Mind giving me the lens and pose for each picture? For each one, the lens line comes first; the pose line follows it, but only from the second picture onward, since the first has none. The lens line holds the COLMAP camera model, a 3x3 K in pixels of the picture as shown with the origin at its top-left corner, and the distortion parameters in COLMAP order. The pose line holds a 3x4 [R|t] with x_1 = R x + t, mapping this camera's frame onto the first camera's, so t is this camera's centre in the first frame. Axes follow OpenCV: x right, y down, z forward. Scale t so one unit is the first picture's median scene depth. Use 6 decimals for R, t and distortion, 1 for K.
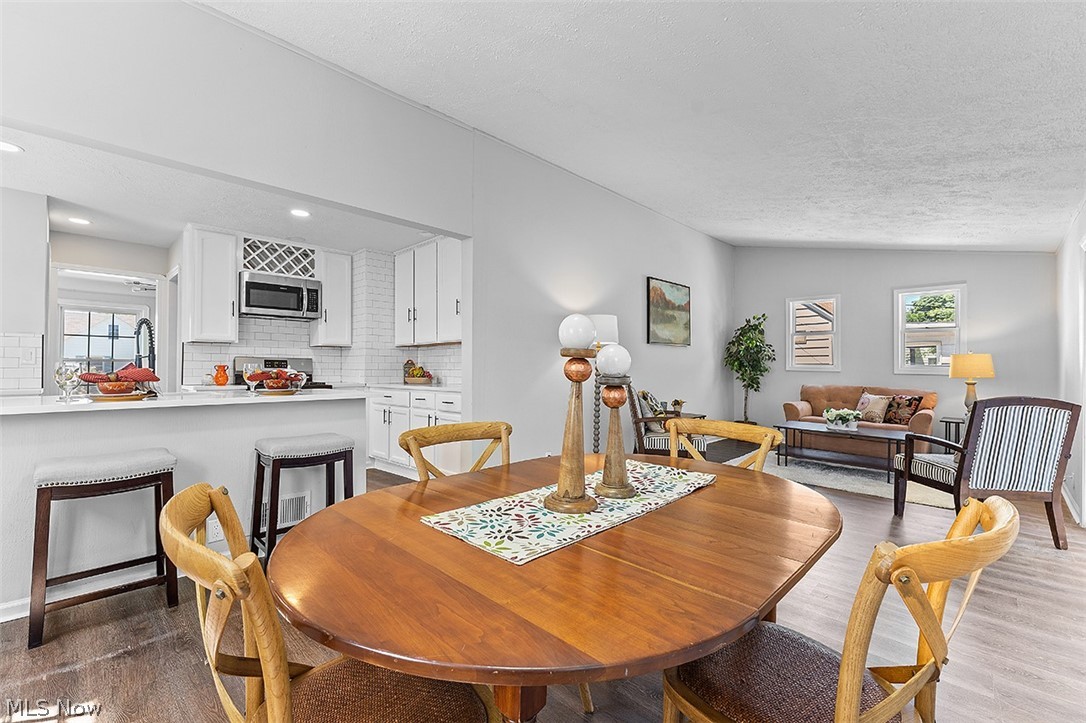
lens RADIAL K [[451.7, 0, 543.0], [0, 451.7, 361.5], [0, 0, 1]] dist [-0.000217, -0.000020]
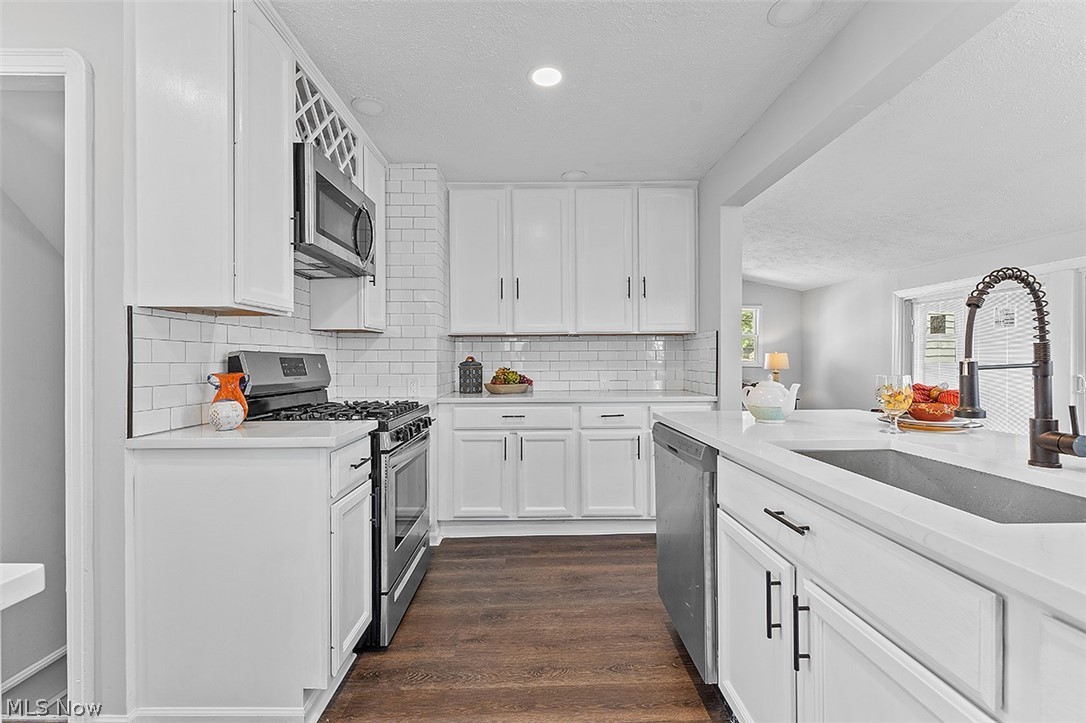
lens RADIAL K [[456.1, 0, 543.0], [0, 456.1, 361.5], [0, 0, 1]] dist [0.000129, 0.000012]
pose [[0.692946, -0.003312, 0.720982, -0.790941], [-0.015603, 0.999686, 0.019590, -0.008531], [-0.720821, -0.024824, 0.692677, 0.543130]]
